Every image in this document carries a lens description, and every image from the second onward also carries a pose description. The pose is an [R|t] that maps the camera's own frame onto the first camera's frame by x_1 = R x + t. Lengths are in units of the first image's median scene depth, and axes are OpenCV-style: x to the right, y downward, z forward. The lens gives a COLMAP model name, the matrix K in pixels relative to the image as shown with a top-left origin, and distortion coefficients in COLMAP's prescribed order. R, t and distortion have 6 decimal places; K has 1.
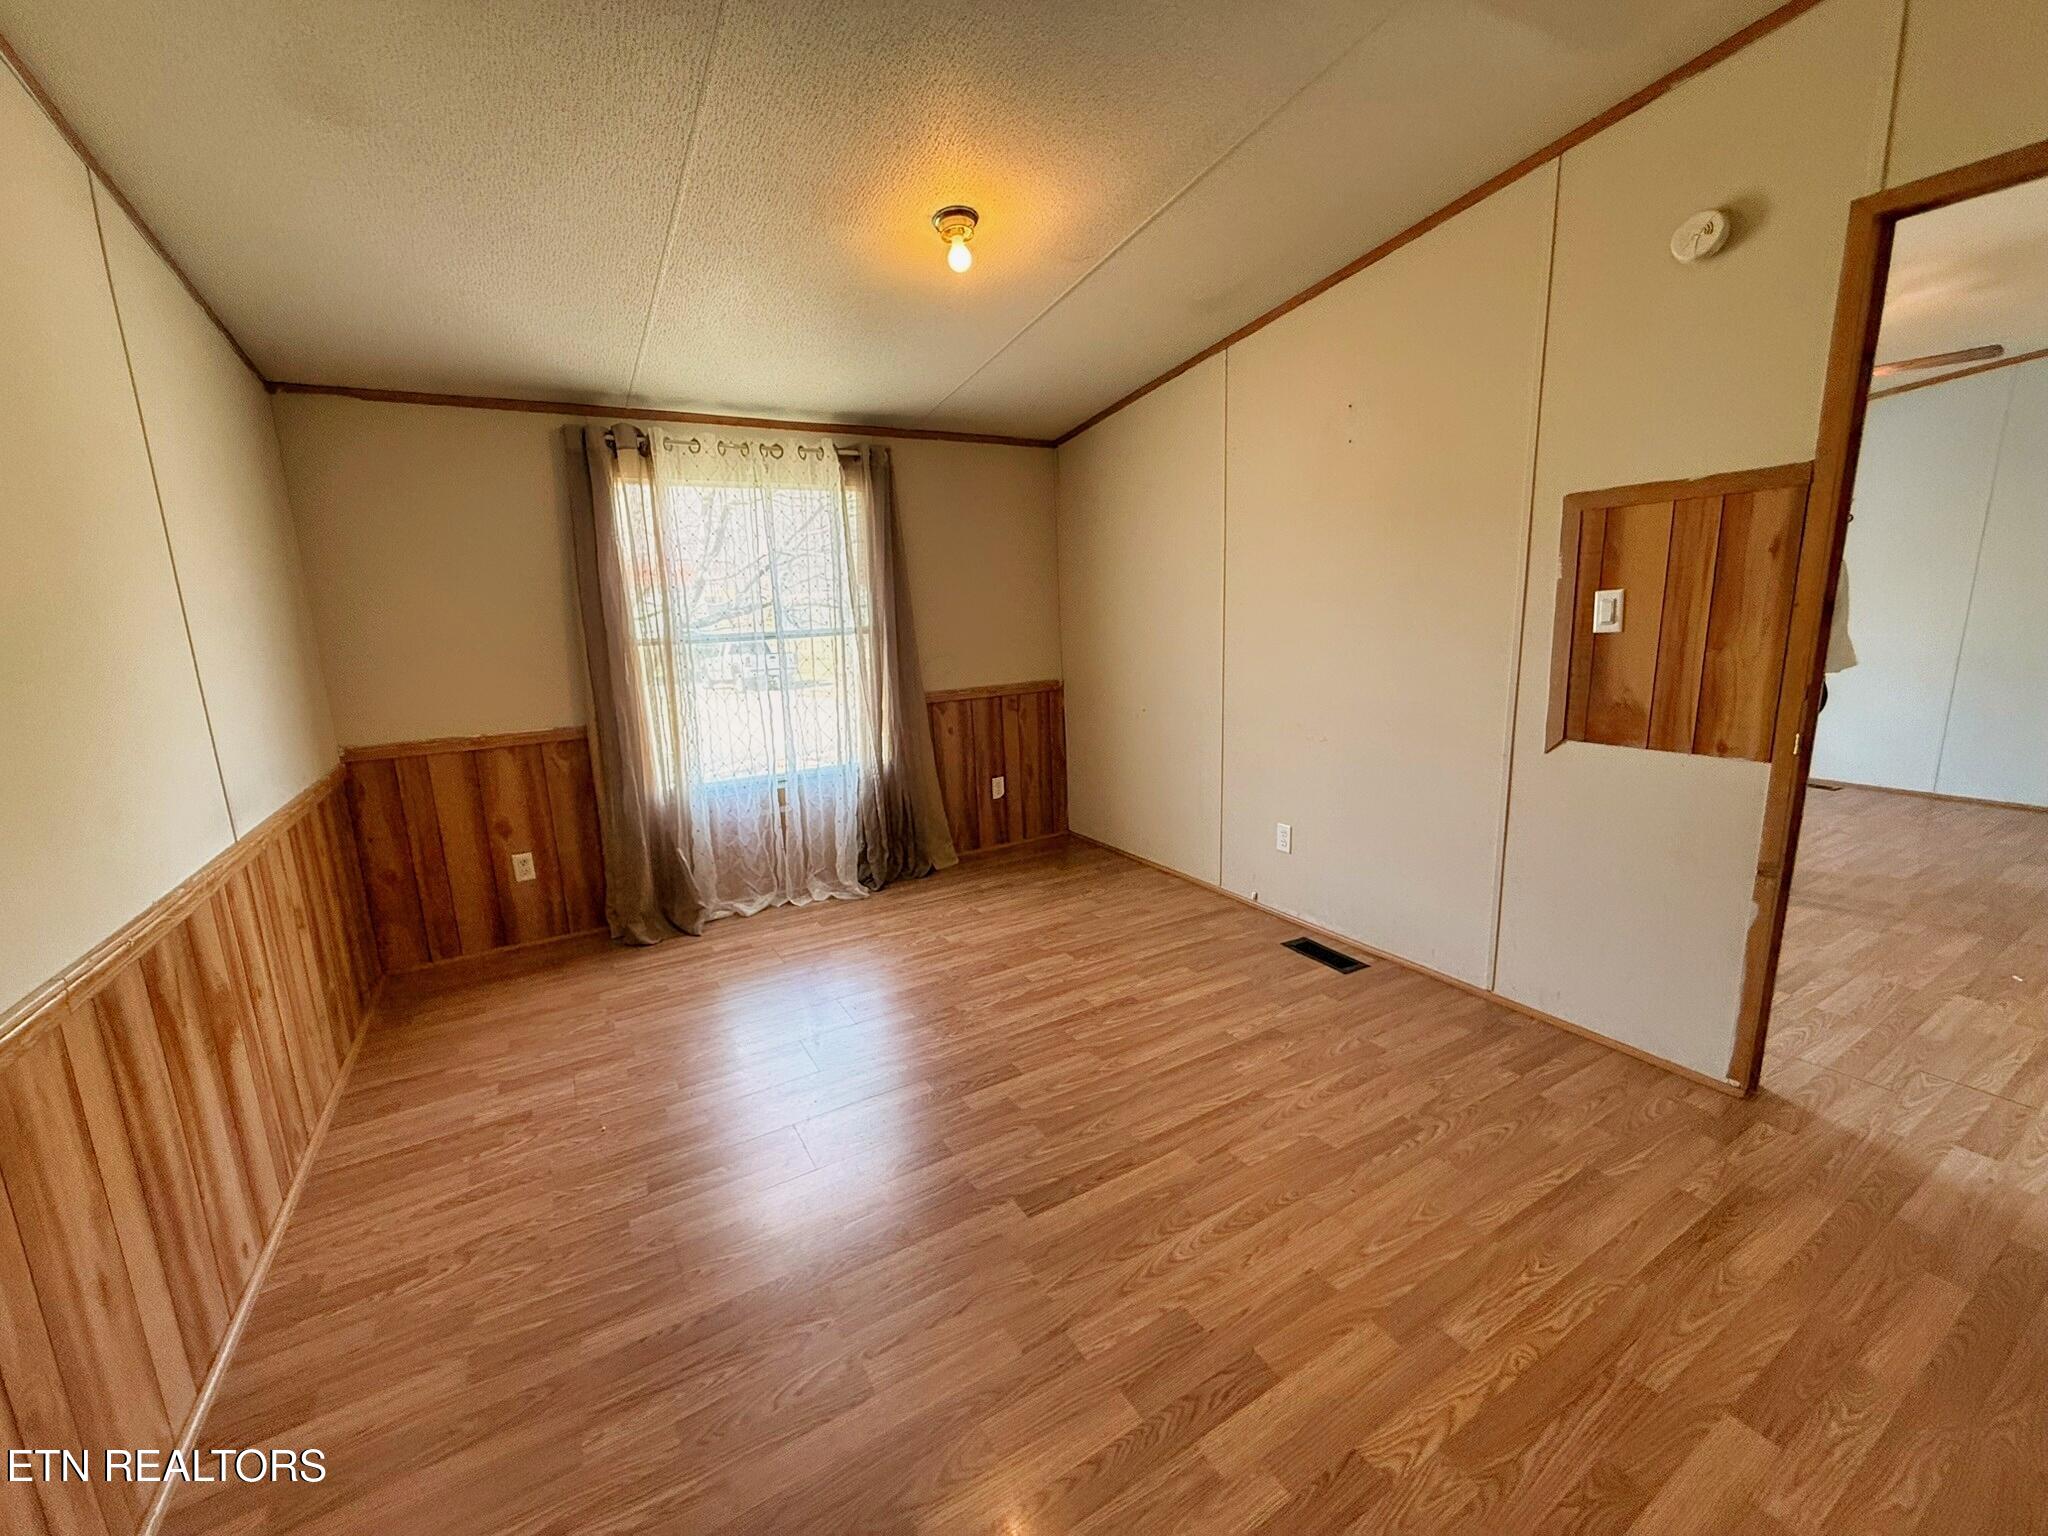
lens RADIAL K [[818.4, 0, 1022.4], [0, 818.4, 767.2], [0, 0, 1]] dist [0.001080, -0.000317]
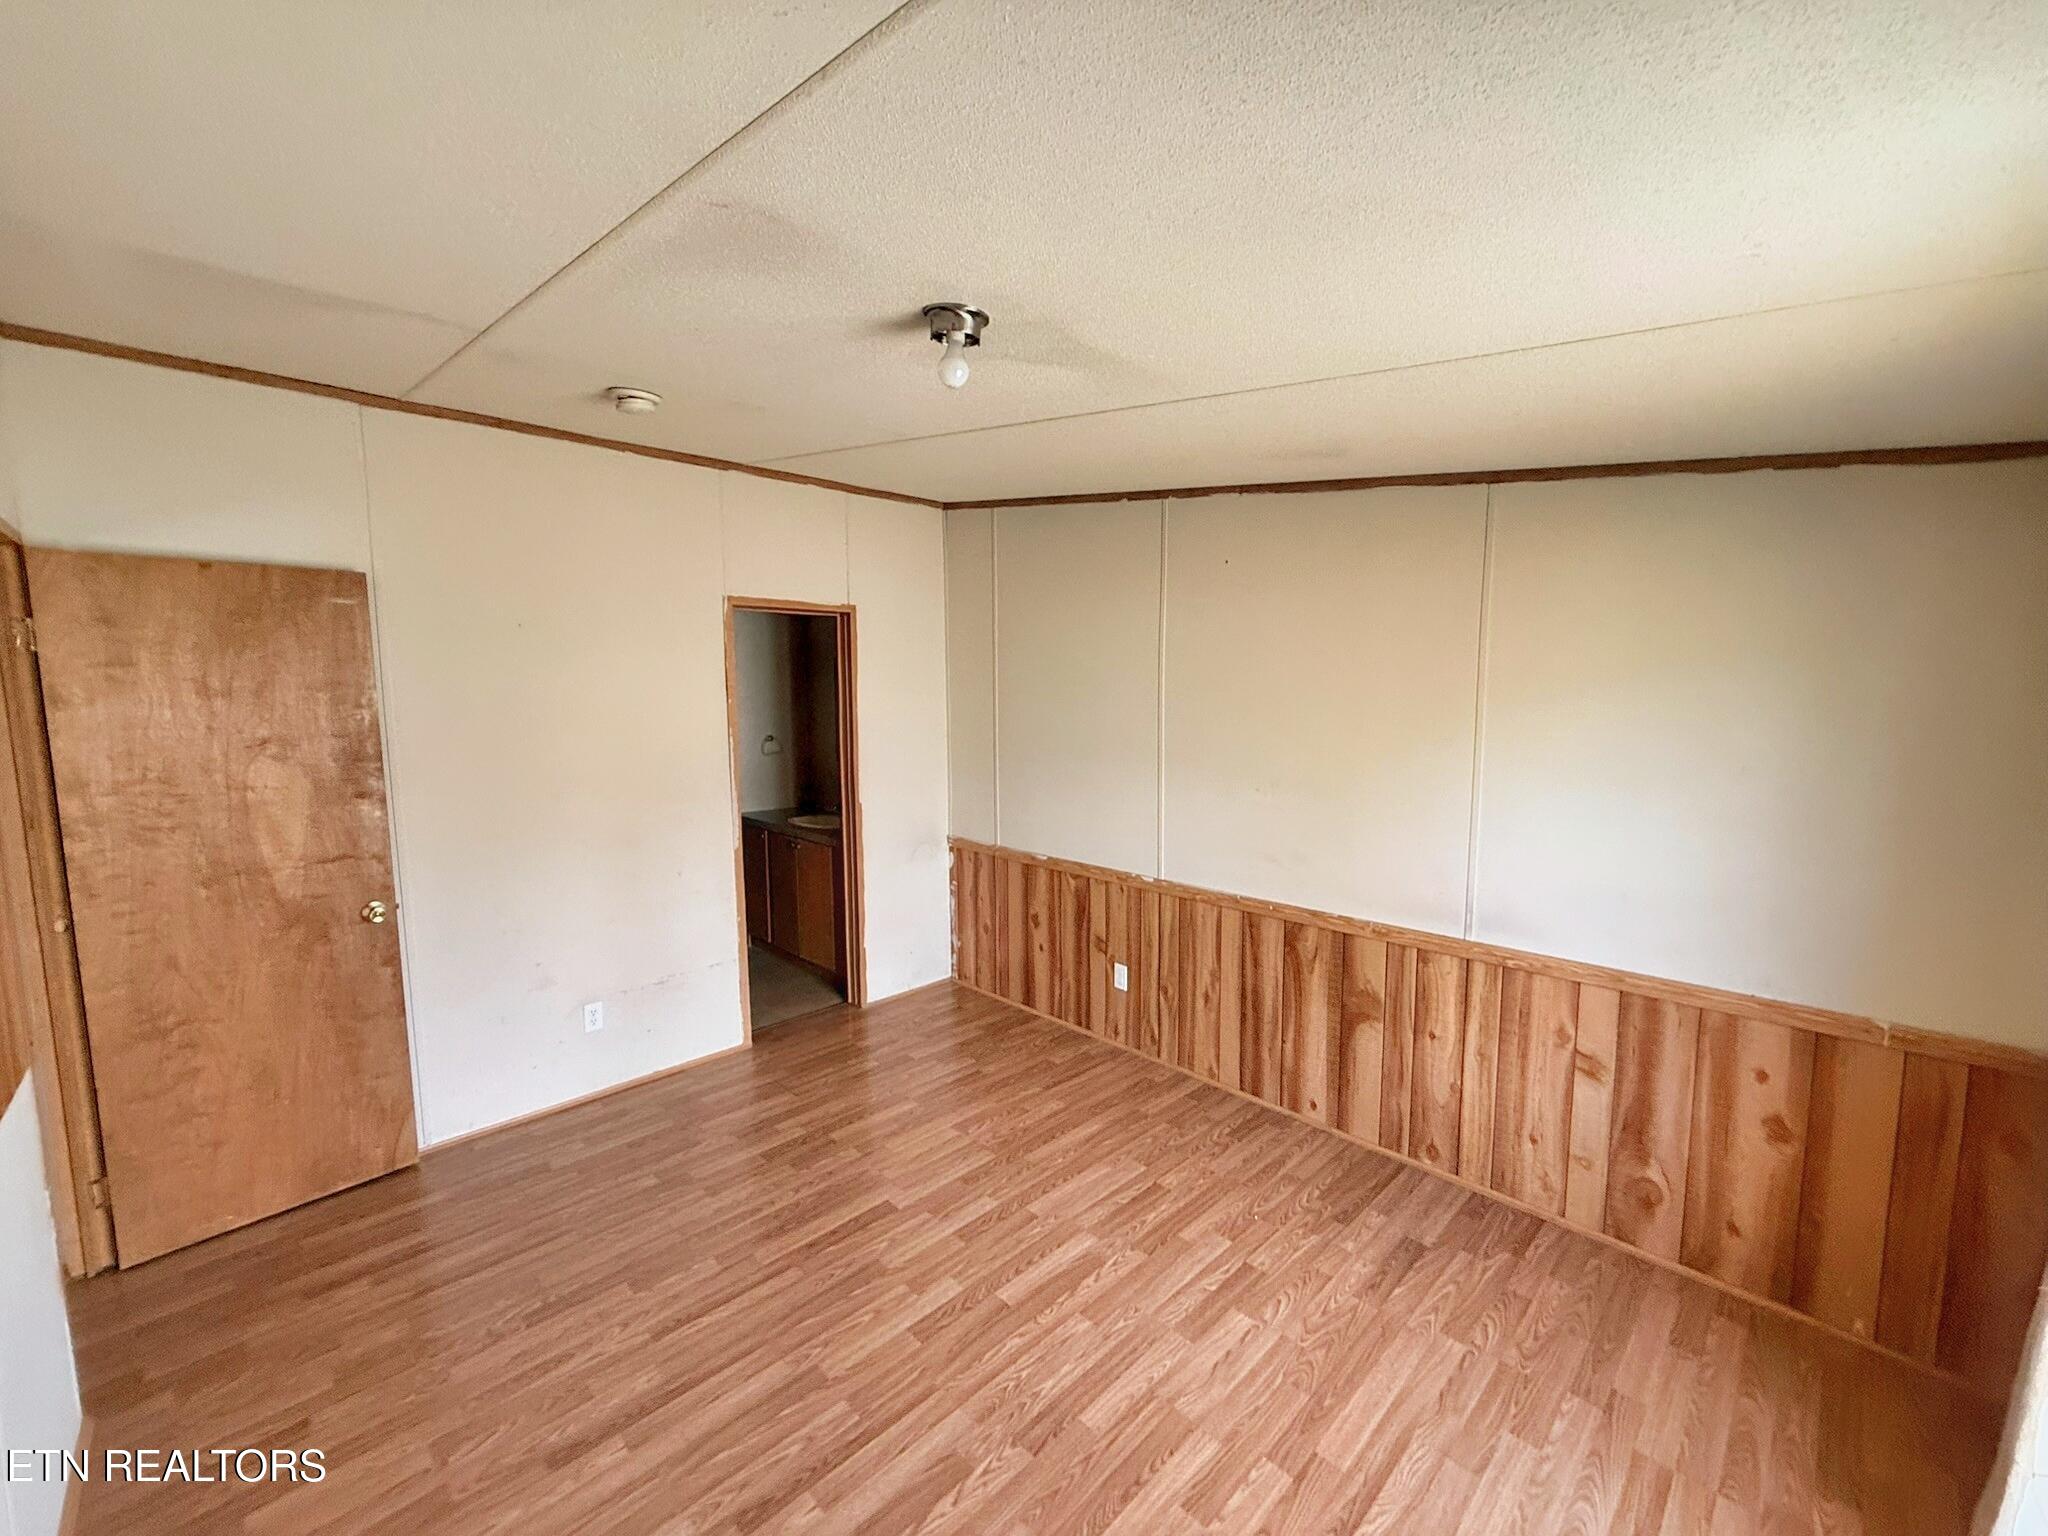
lens RADIAL K [[818.4, 0, 1021.8], [0, 818.4, 766.4], [0, 0, 1]] dist [0.001080, -0.000317]
pose [[-0.971066, 0.067515, -0.229068, 0.049095], [-0.002593, 0.956167, 0.292811, -0.550073], [0.238796, 0.284933, -0.928326, 1.896296]]
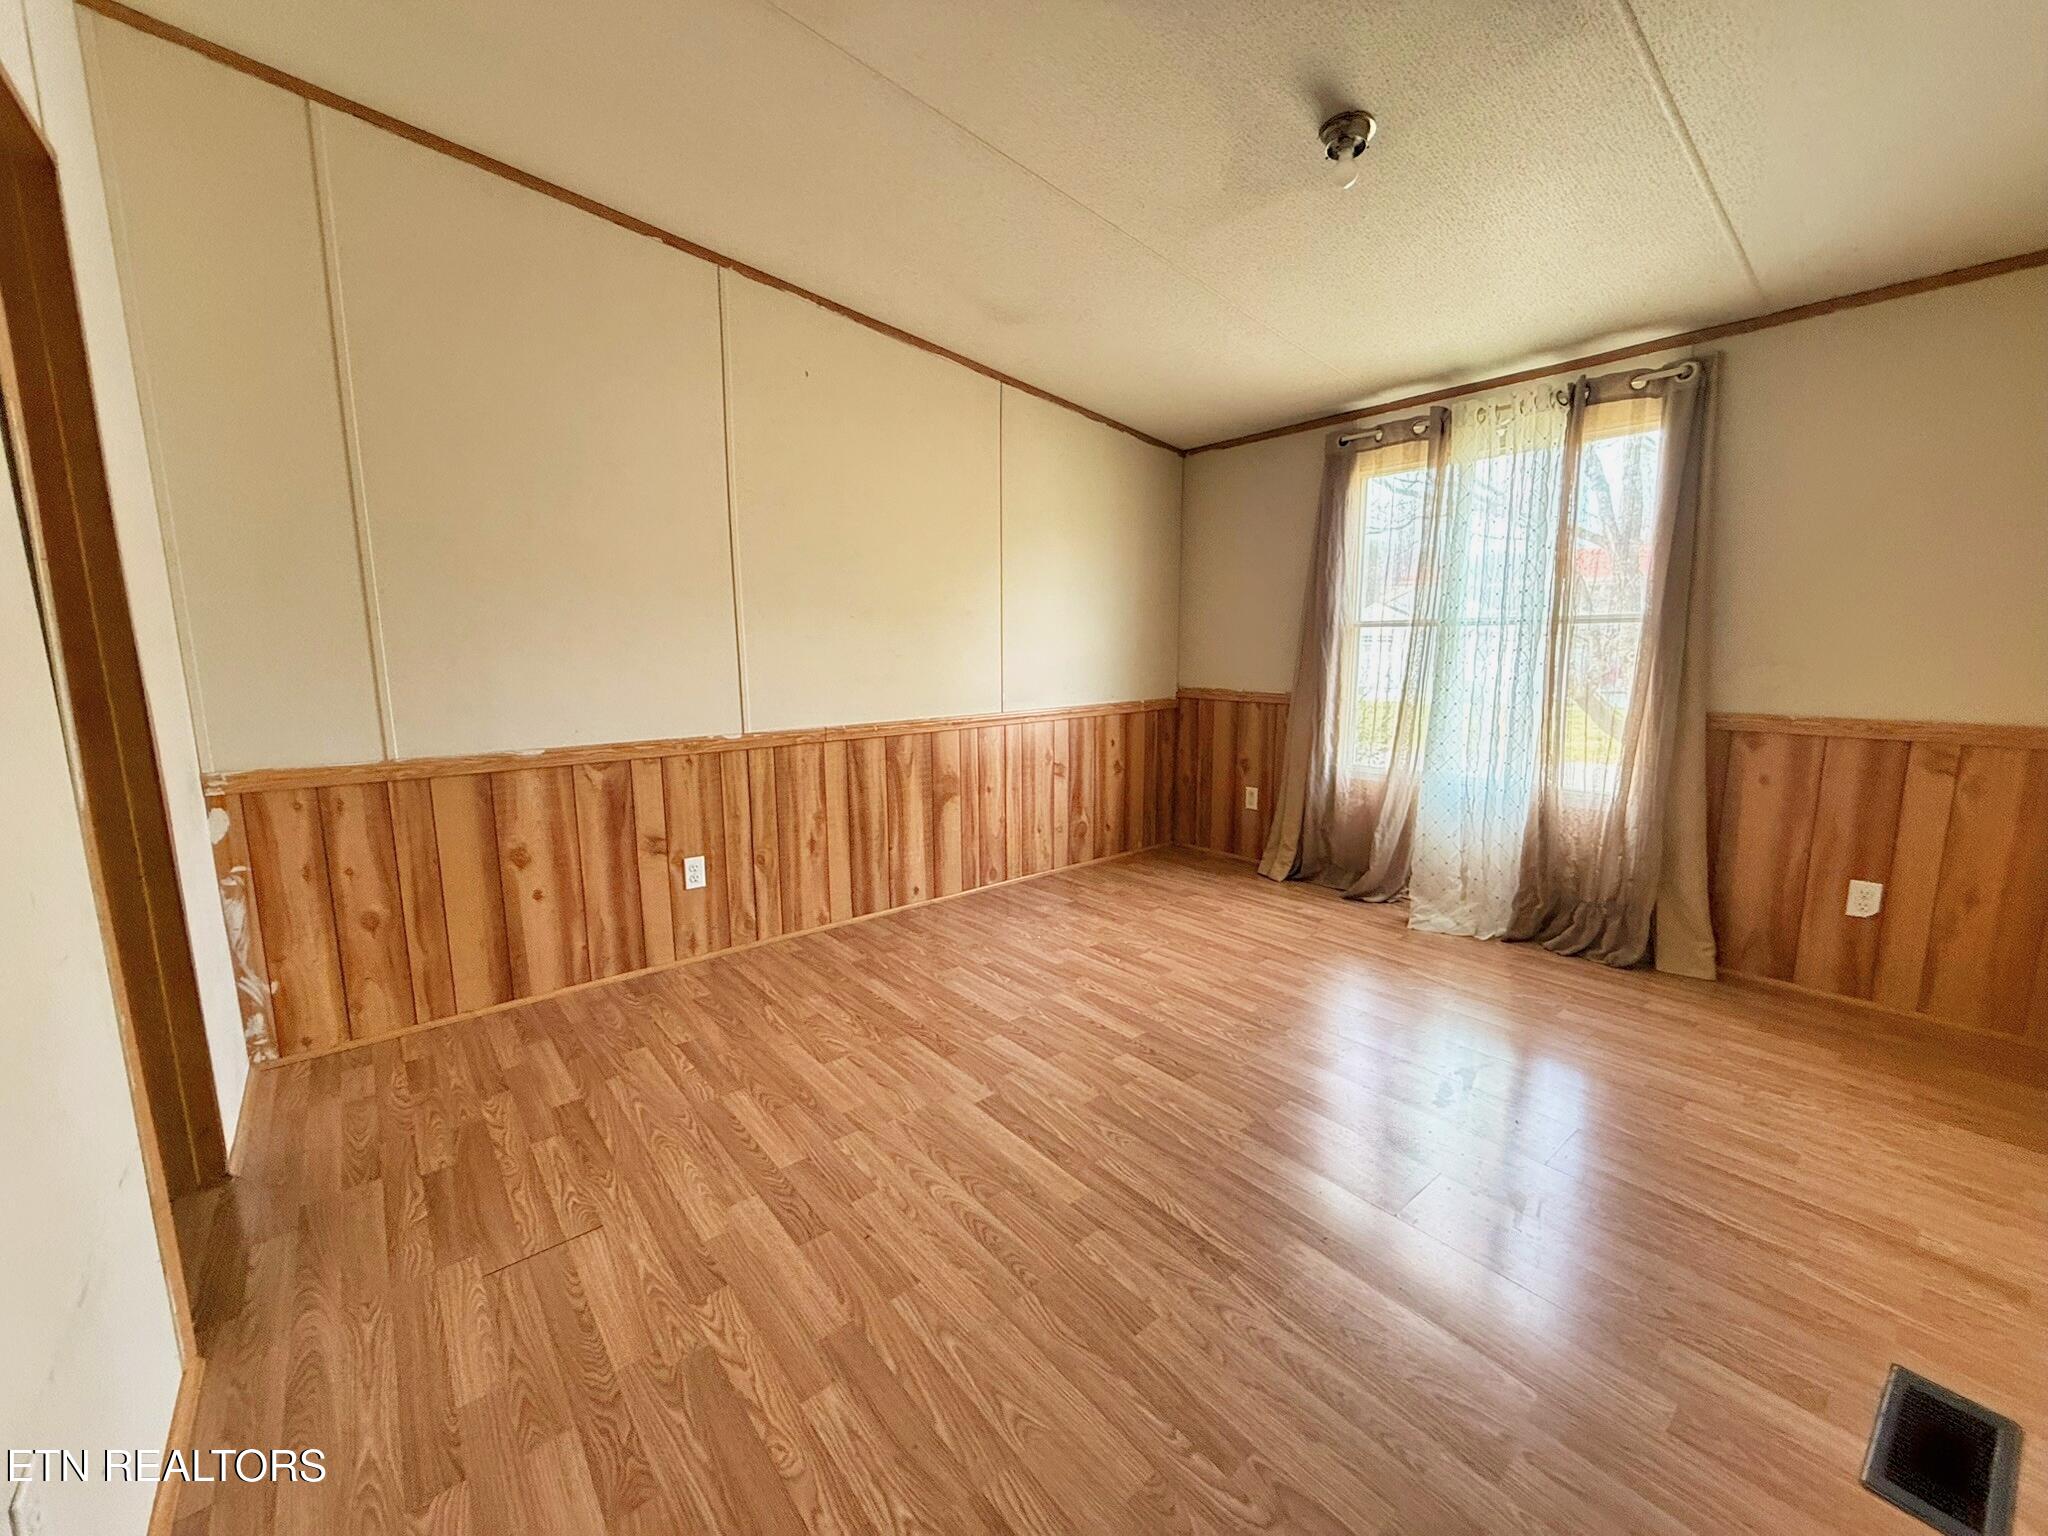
lens RADIAL K [[818.4, 0, 1014.3], [0, 818.4, 766.8], [0, 0, 1]] dist [0.001080, -0.000317]
pose [[0.149839, 0.189672, -0.970347, 0.900338], [-0.189580, 0.968728, 0.160080, -0.093744], [0.970365, 0.159972, 0.181111, 0.655984]]
